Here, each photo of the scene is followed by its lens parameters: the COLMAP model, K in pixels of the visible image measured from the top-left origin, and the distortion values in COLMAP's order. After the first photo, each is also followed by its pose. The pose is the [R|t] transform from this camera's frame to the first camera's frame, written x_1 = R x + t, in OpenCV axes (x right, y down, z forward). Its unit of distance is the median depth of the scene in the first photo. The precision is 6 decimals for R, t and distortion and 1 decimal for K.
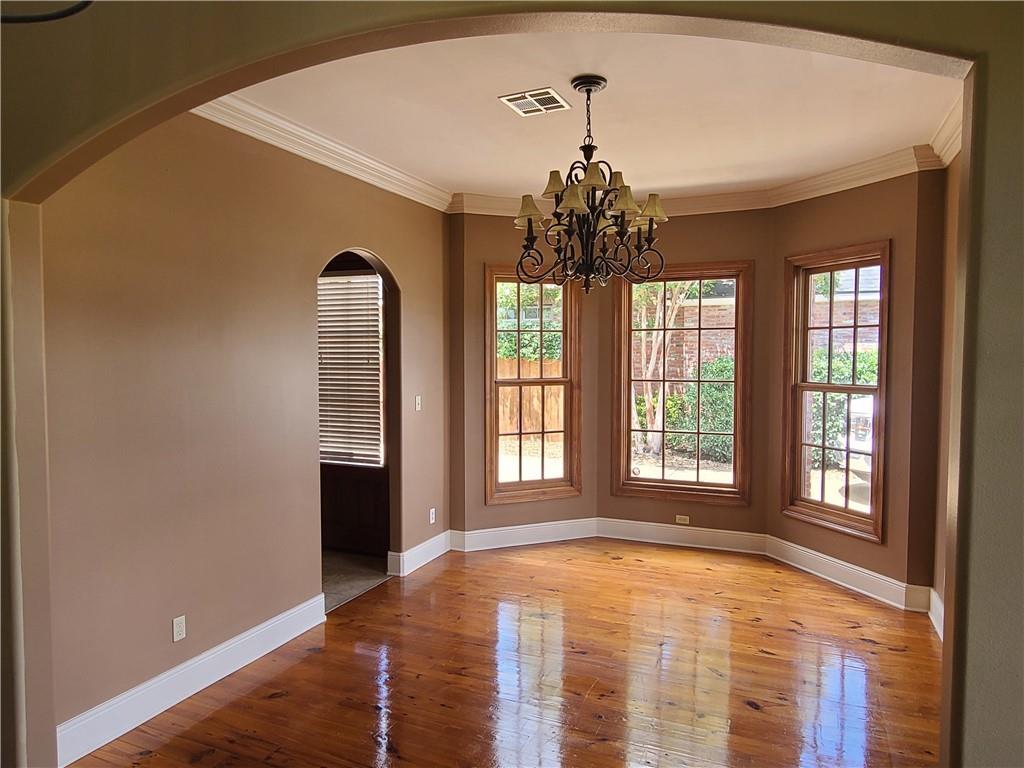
lens RADIAL K [[677.3, 0, 504.6], [0, 677.3, 387.4], [0, 0, 1]] dist [-0.003314, -0.000463]
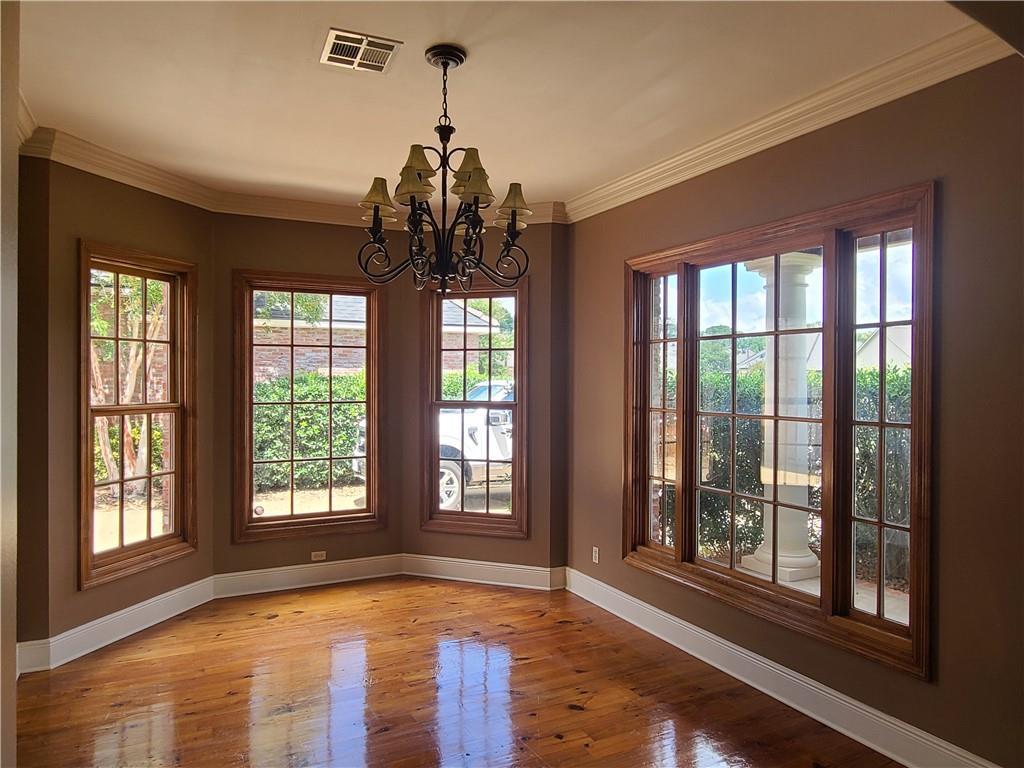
lens RADIAL K [[677.3, 0, 507.9], [0, 677.3, 387.1], [0, 0, 1]] dist [-0.003314, -0.000463]
pose [[0.635034, -0.004756, 0.772470, -0.284103], [0.035684, 0.999094, -0.023184, -0.000227], [-0.771660, 0.042287, 0.634628, 0.229268]]
